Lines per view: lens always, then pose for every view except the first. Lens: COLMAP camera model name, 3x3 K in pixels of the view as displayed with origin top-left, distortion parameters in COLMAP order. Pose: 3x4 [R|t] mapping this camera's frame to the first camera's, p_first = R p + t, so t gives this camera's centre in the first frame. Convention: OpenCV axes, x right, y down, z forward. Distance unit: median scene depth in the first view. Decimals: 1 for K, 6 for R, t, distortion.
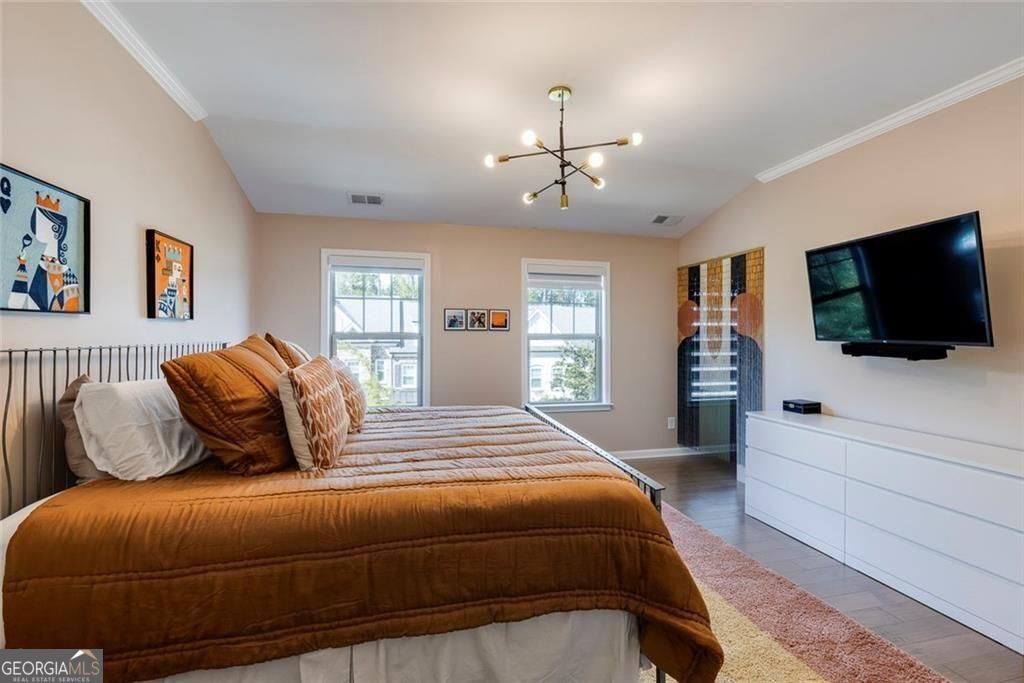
lens RADIAL K [[458.8, 0, 508.6], [0, 458.8, 340.0], [0, 0, 1]] dist [0.009633, -0.000235]
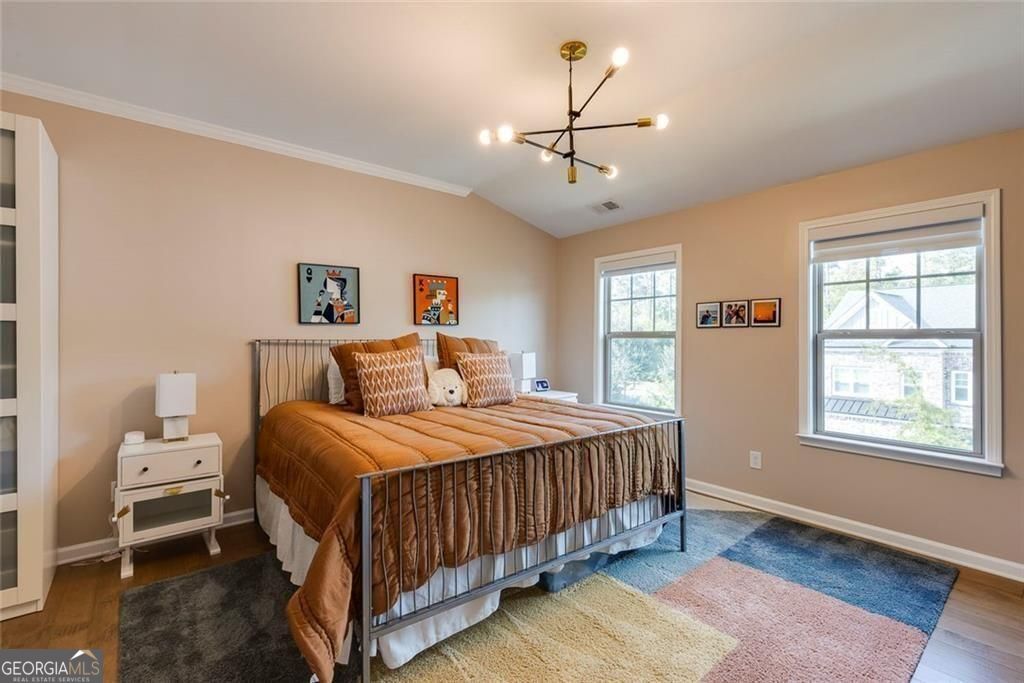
lens RADIAL K [[458.8, 0, 506.9], [0, 458.8, 340.1], [0, 0, 1]] dist [0.009633, -0.000235]
pose [[0.419559, 0.001212, -0.907727, 0.550540], [-0.008244, 0.999963, -0.002476, 0.007317], [0.907691, 0.008522, 0.419554, 0.341510]]
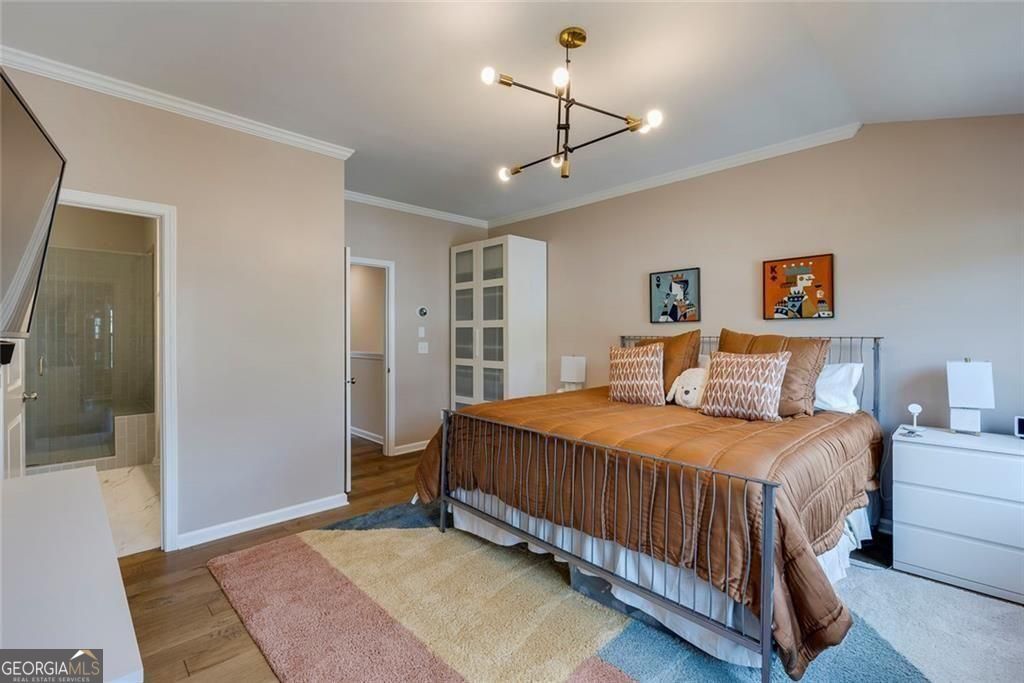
lens RADIAL K [[458.8, 0, 511.4], [0, 458.8, 337.7], [0, 0, 1]] dist [0.009633, -0.000235]
pose [[-0.864899, -0.001118, -0.501945, 0.409235], [-0.009313, 0.999861, 0.013821, -0.000570], [0.501860, 0.016628, -0.864789, 1.098199]]
